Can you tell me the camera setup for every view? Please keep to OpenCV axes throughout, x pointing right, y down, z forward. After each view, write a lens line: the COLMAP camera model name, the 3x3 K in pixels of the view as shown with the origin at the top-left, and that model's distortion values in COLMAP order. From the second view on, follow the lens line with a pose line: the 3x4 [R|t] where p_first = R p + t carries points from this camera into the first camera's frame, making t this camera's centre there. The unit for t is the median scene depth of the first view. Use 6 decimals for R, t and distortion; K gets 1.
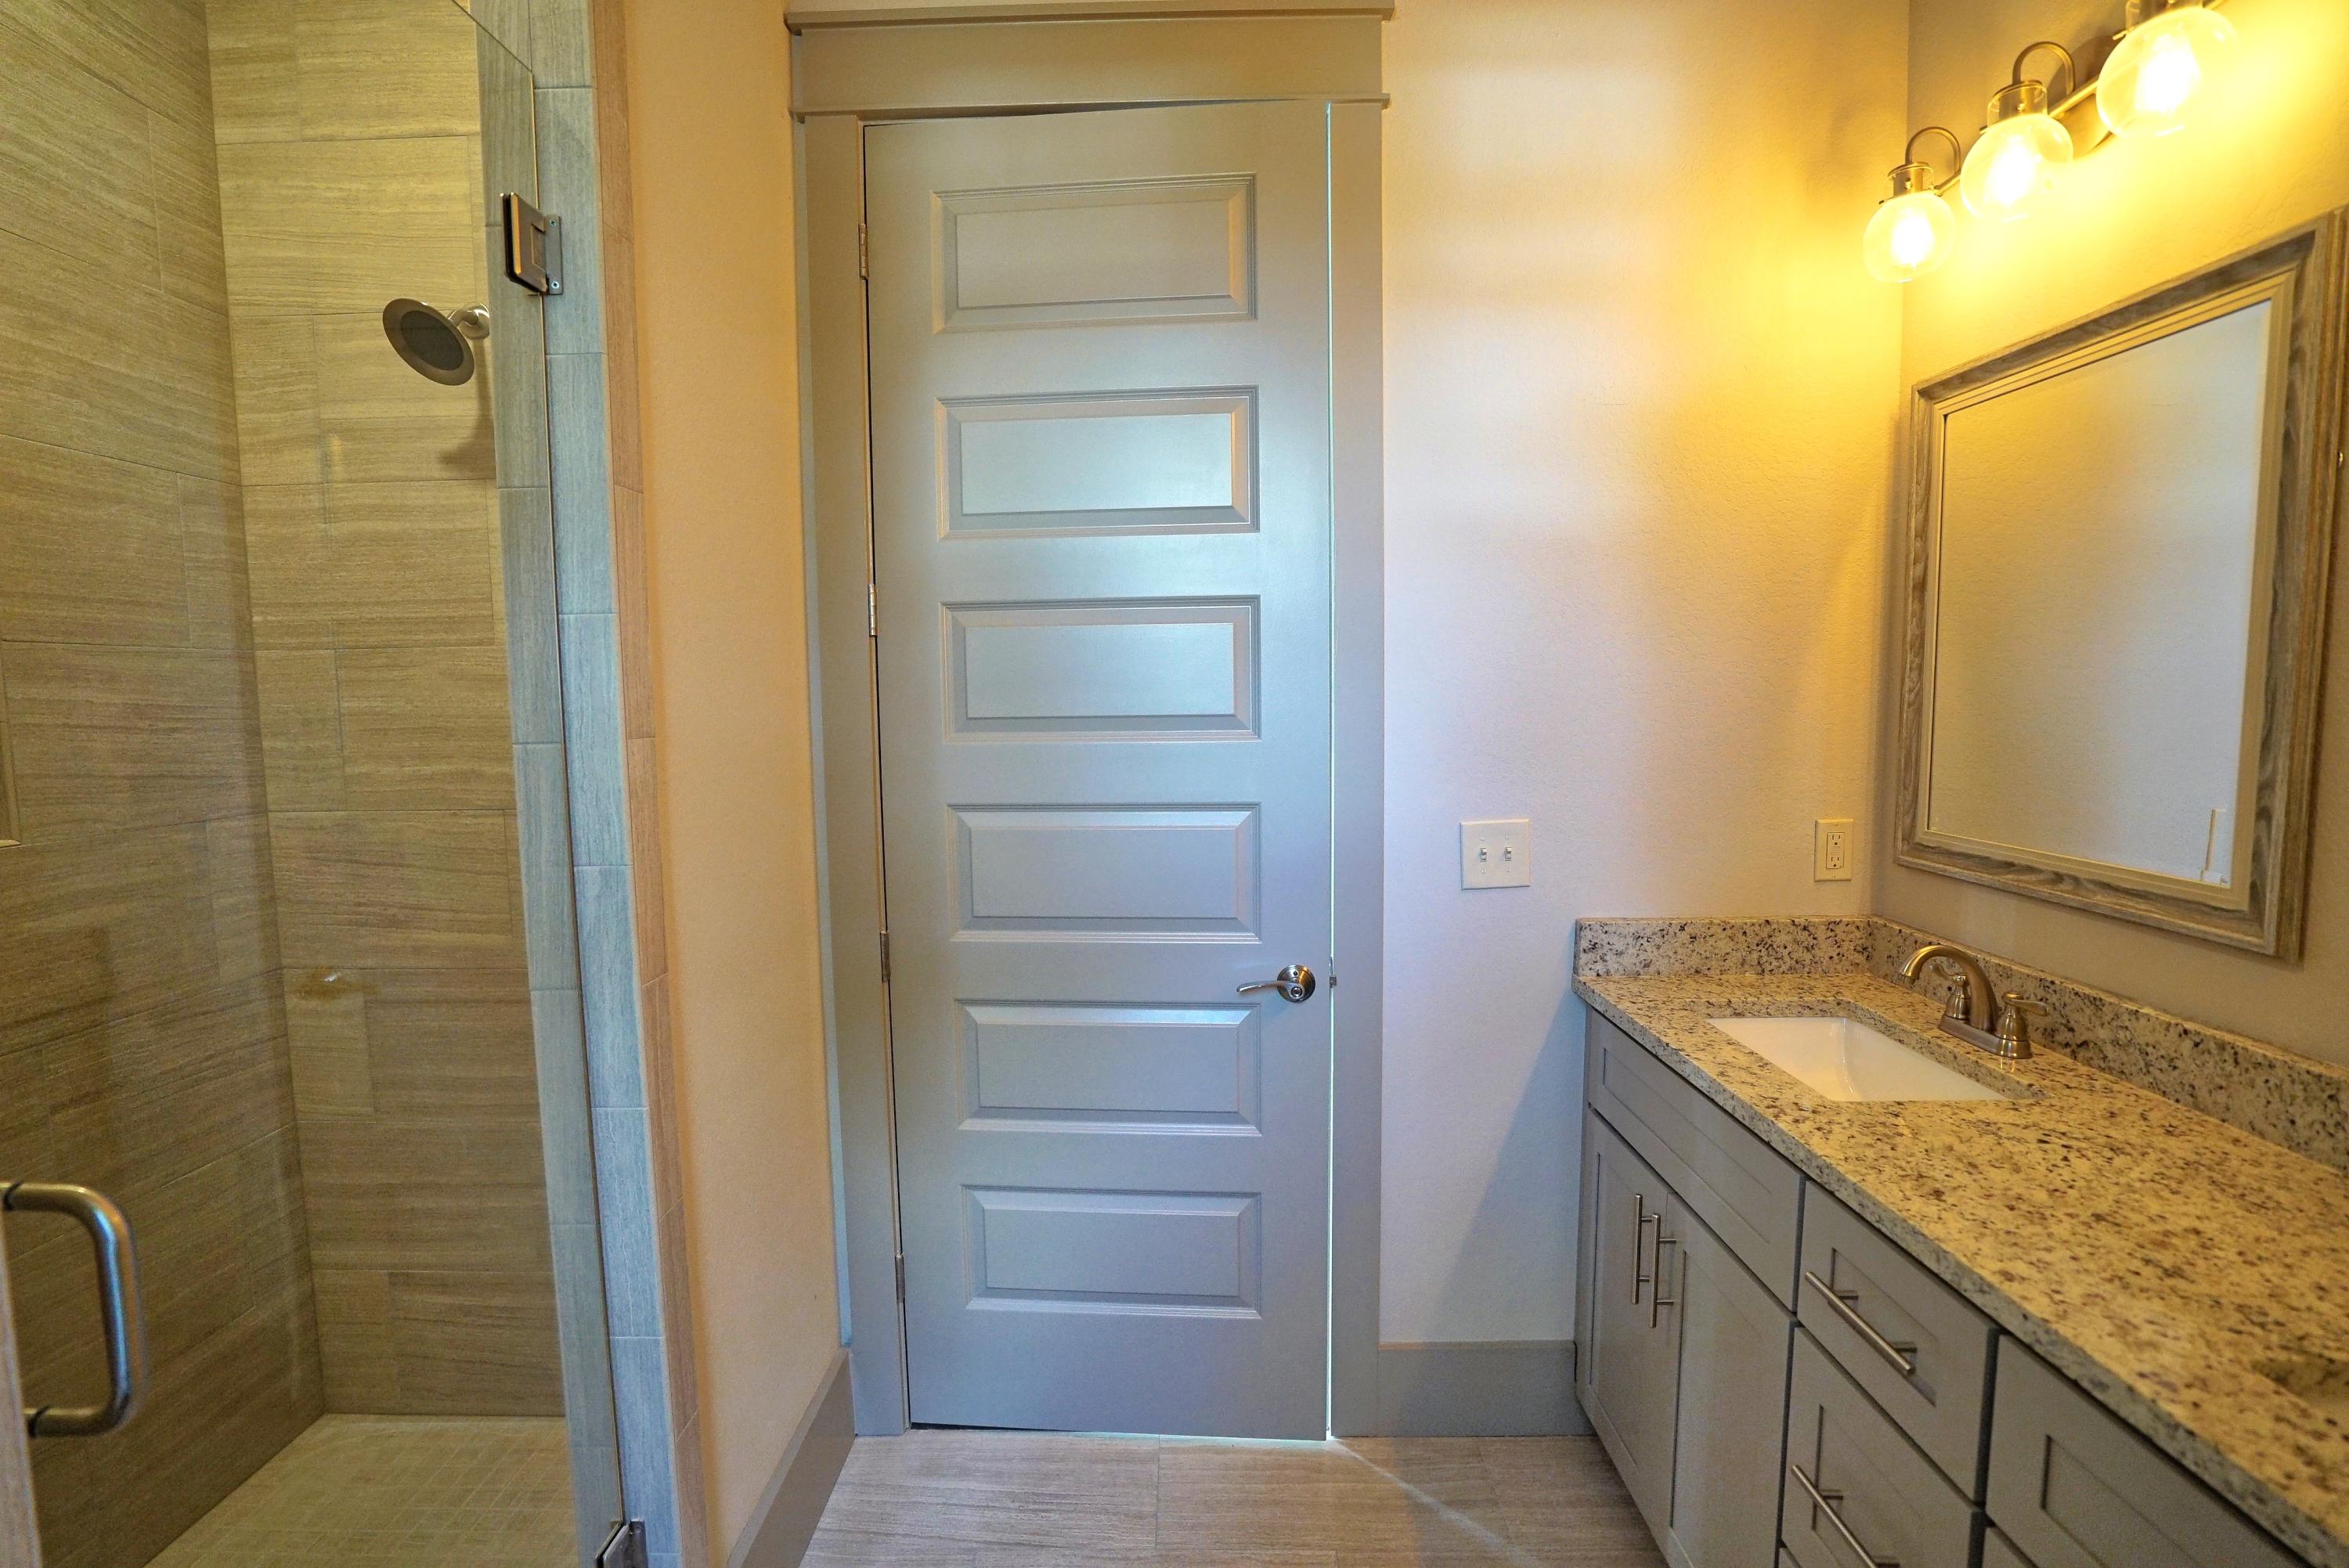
lens RADIAL K [[1066.0, 0, 1174.5], [0, 1066.0, 784.0], [0, 0, 1]] dist [0.000309, 0.000232]
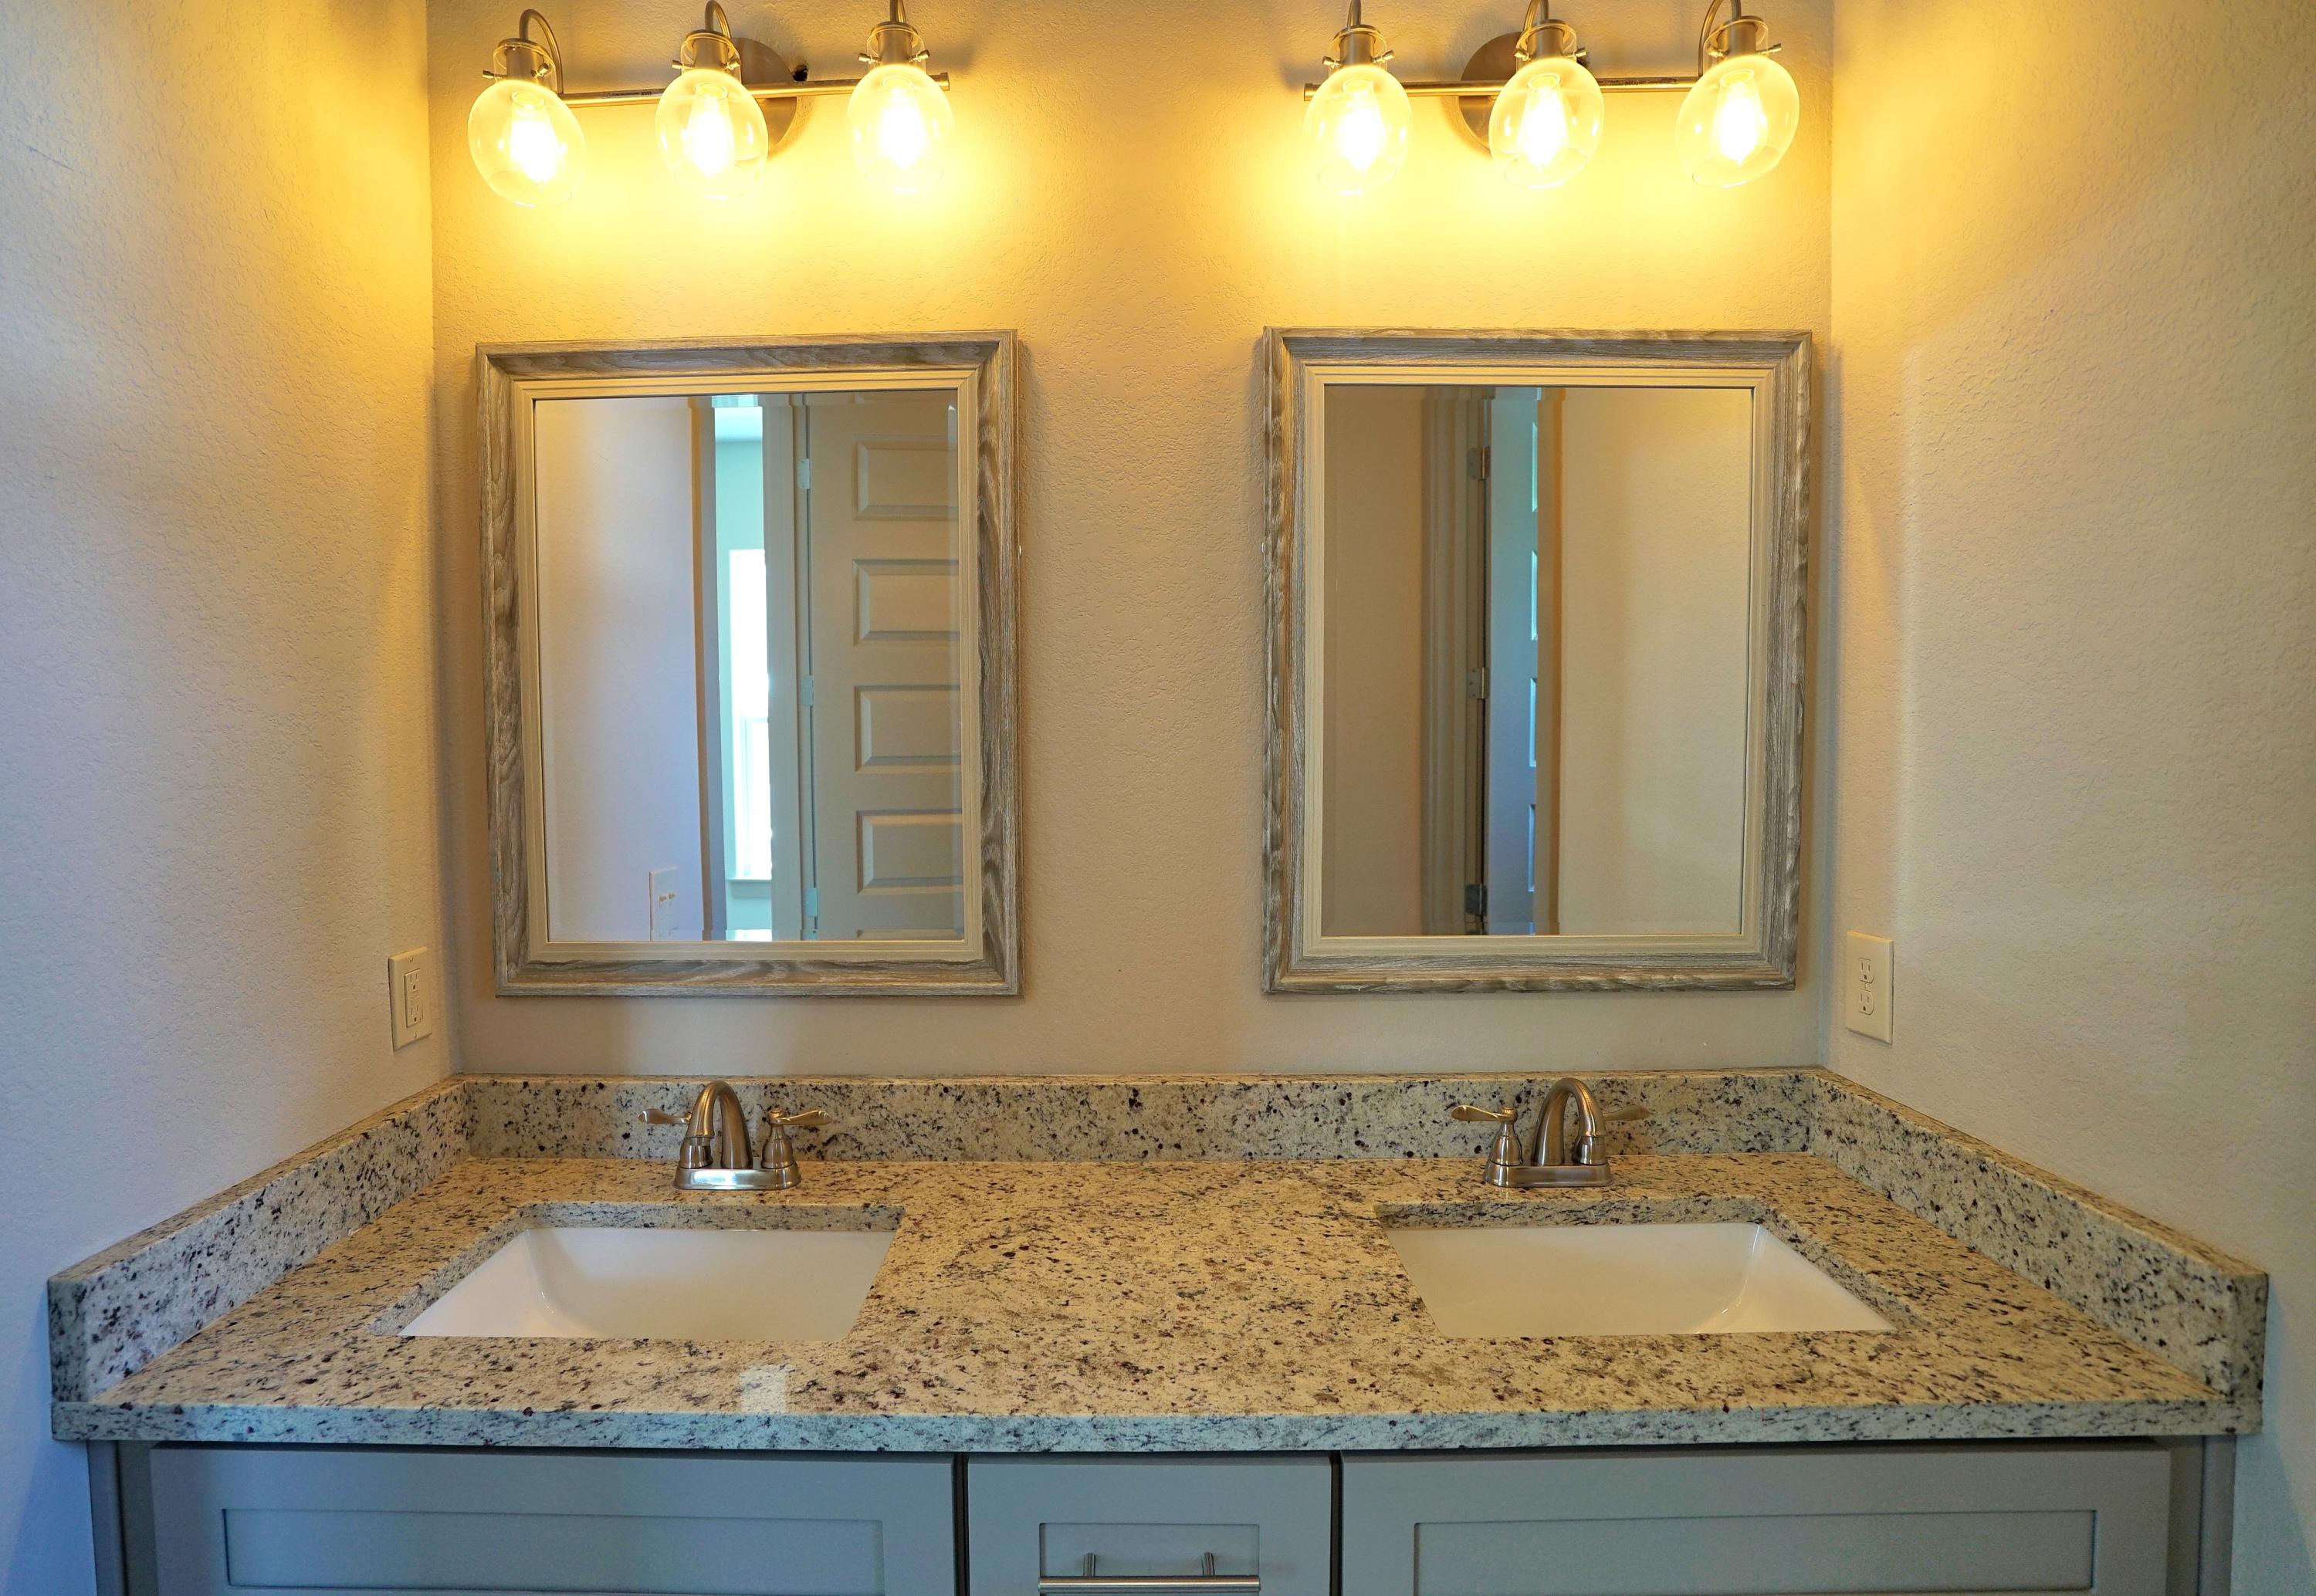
lens RADIAL K [[1105.1, 0, 1158.0], [0, 1105.1, 798.0], [0, 0, 1]] dist [-0.052797, 0.018675]
pose [[0.000296, -0.045261, 0.998975, -0.077886], [0.097651, 0.994202, 0.045016, -0.066283], [-0.995221, 0.097537, 0.004714, 0.718755]]
